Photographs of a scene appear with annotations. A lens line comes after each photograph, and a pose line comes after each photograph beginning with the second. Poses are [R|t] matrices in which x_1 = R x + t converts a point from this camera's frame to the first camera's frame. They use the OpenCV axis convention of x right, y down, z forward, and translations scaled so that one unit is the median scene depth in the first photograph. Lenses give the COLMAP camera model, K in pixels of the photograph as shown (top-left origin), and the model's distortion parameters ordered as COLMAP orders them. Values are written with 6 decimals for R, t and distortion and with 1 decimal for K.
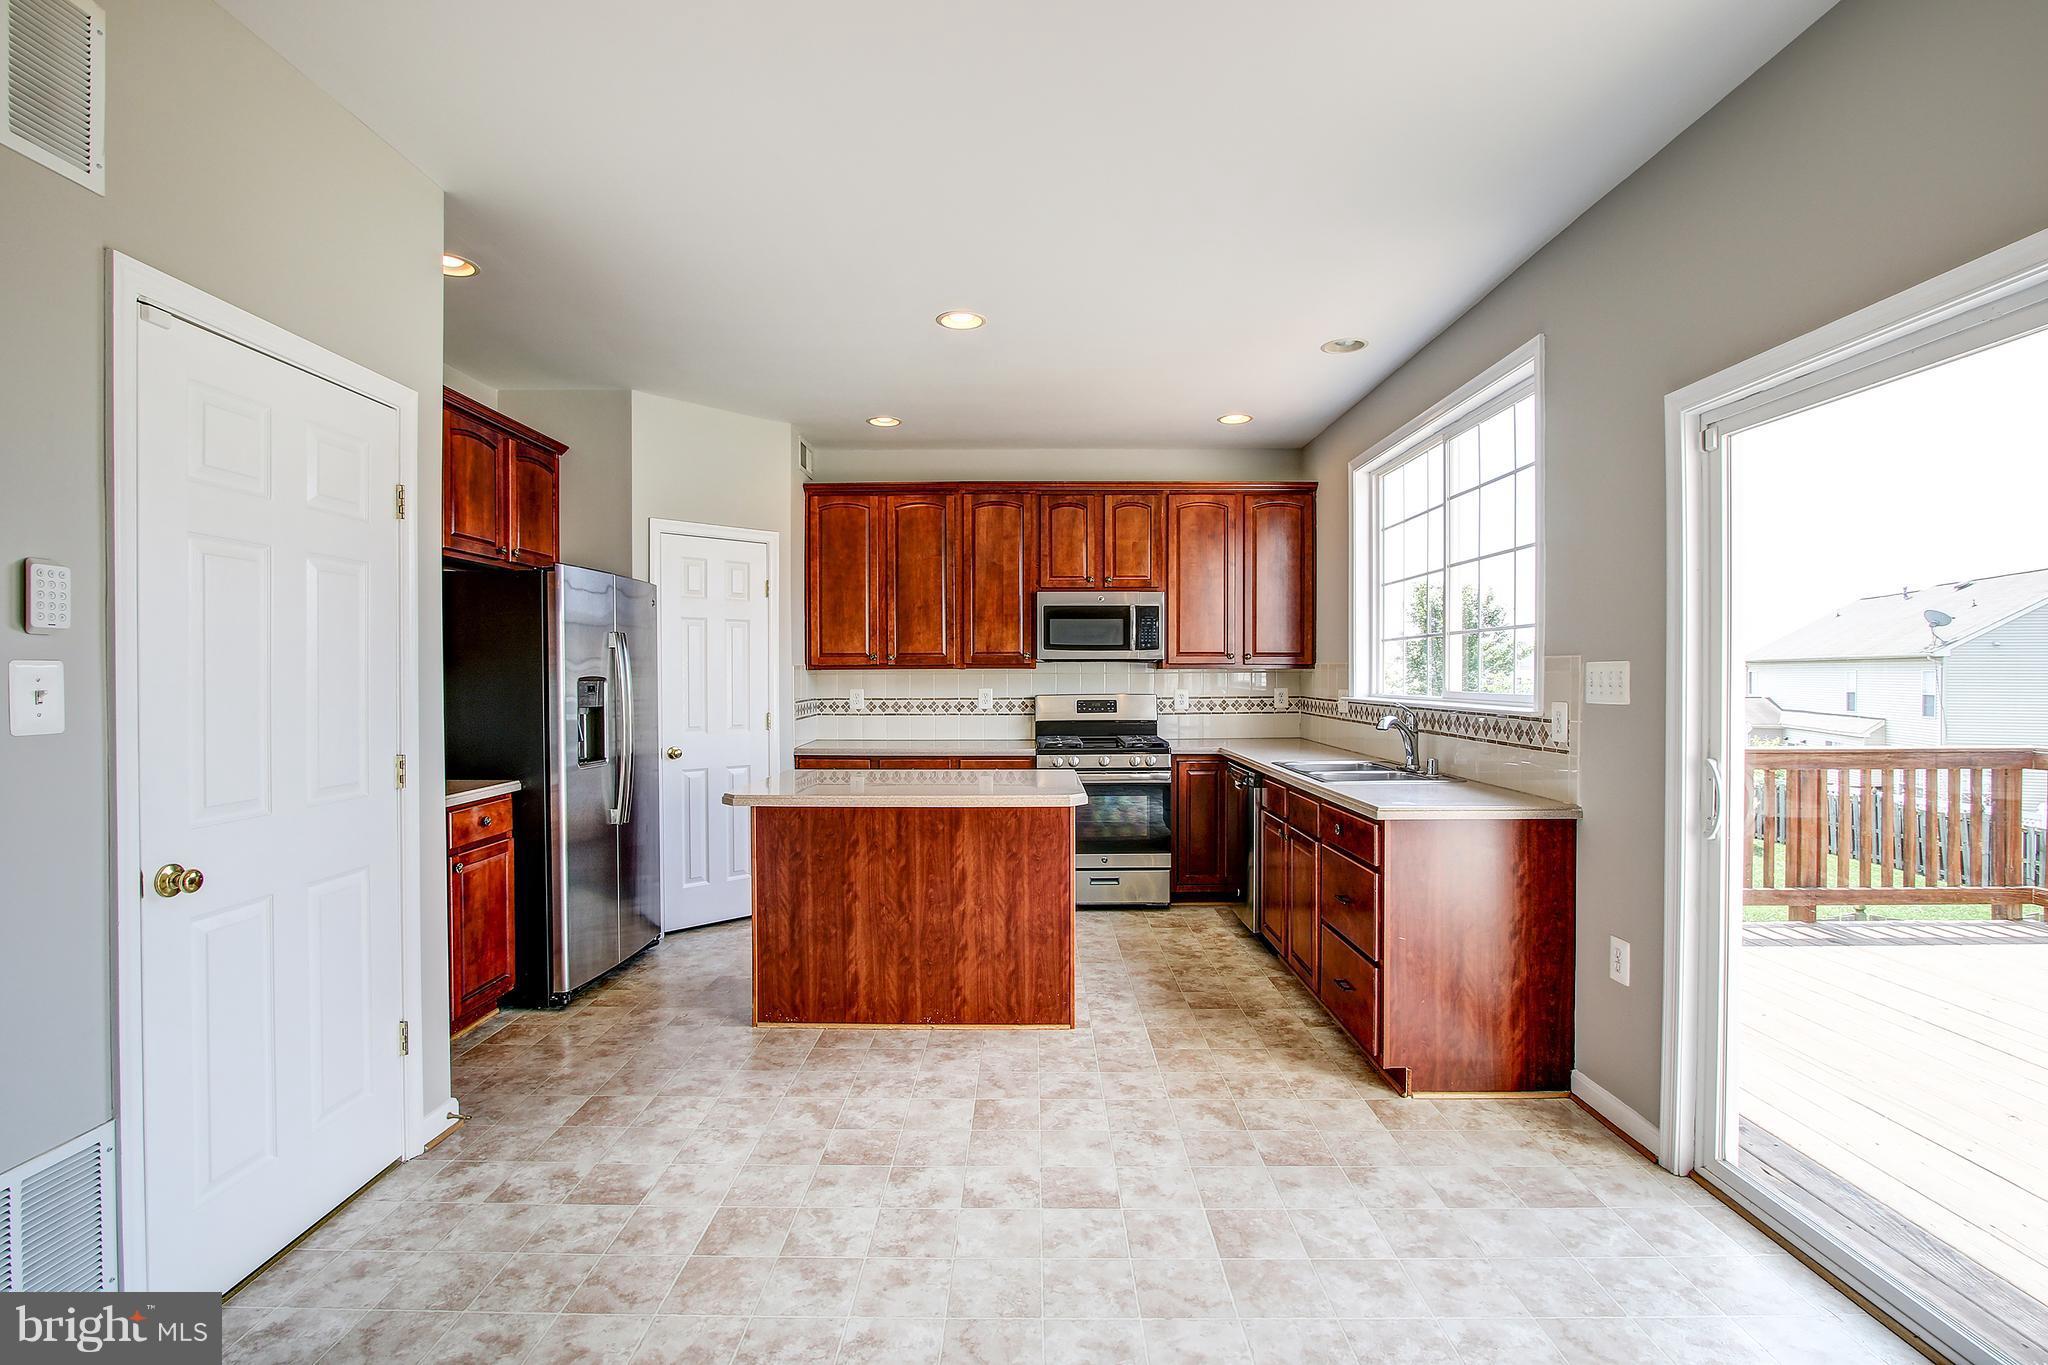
lens RADIAL K [[955.9, 0, 1019.7], [0, 955.9, 688.3], [0, 0, 1]] dist [-0.019778, 0.002067]
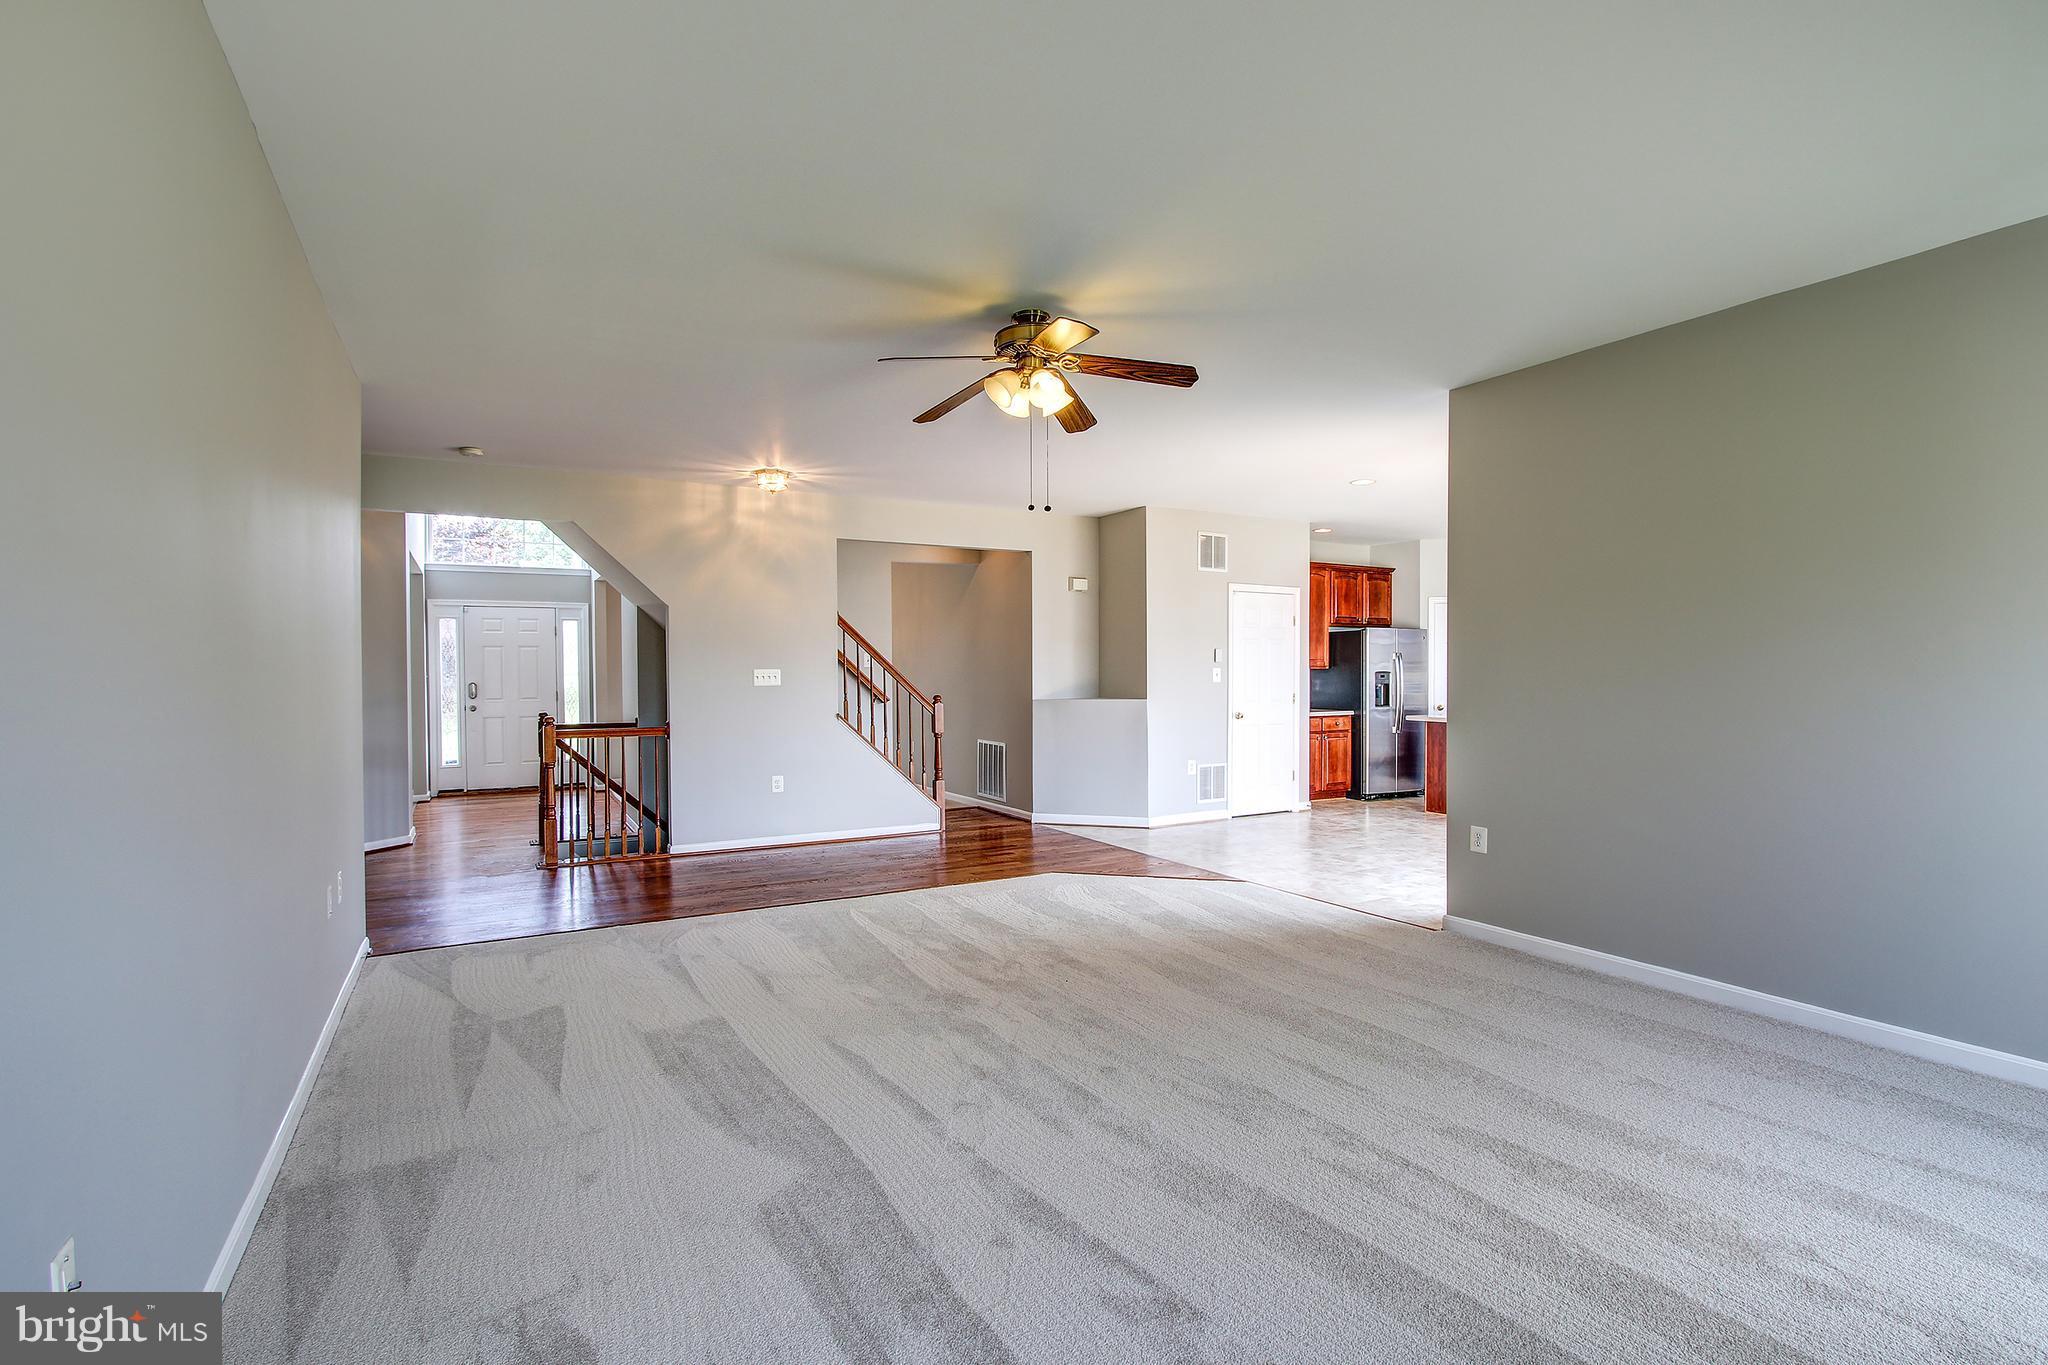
lens RADIAL K [[955.9, 0, 1019.7], [0, 955.9, 688.3], [0, 0, 1]] dist [-0.019778, 0.002067]
pose [[0.503352, 0.017796, -0.863898, 0.862122], [-0.012294, 0.999834, 0.013434, 0.007396], [0.863994, 0.003859, 0.503487, -0.755337]]
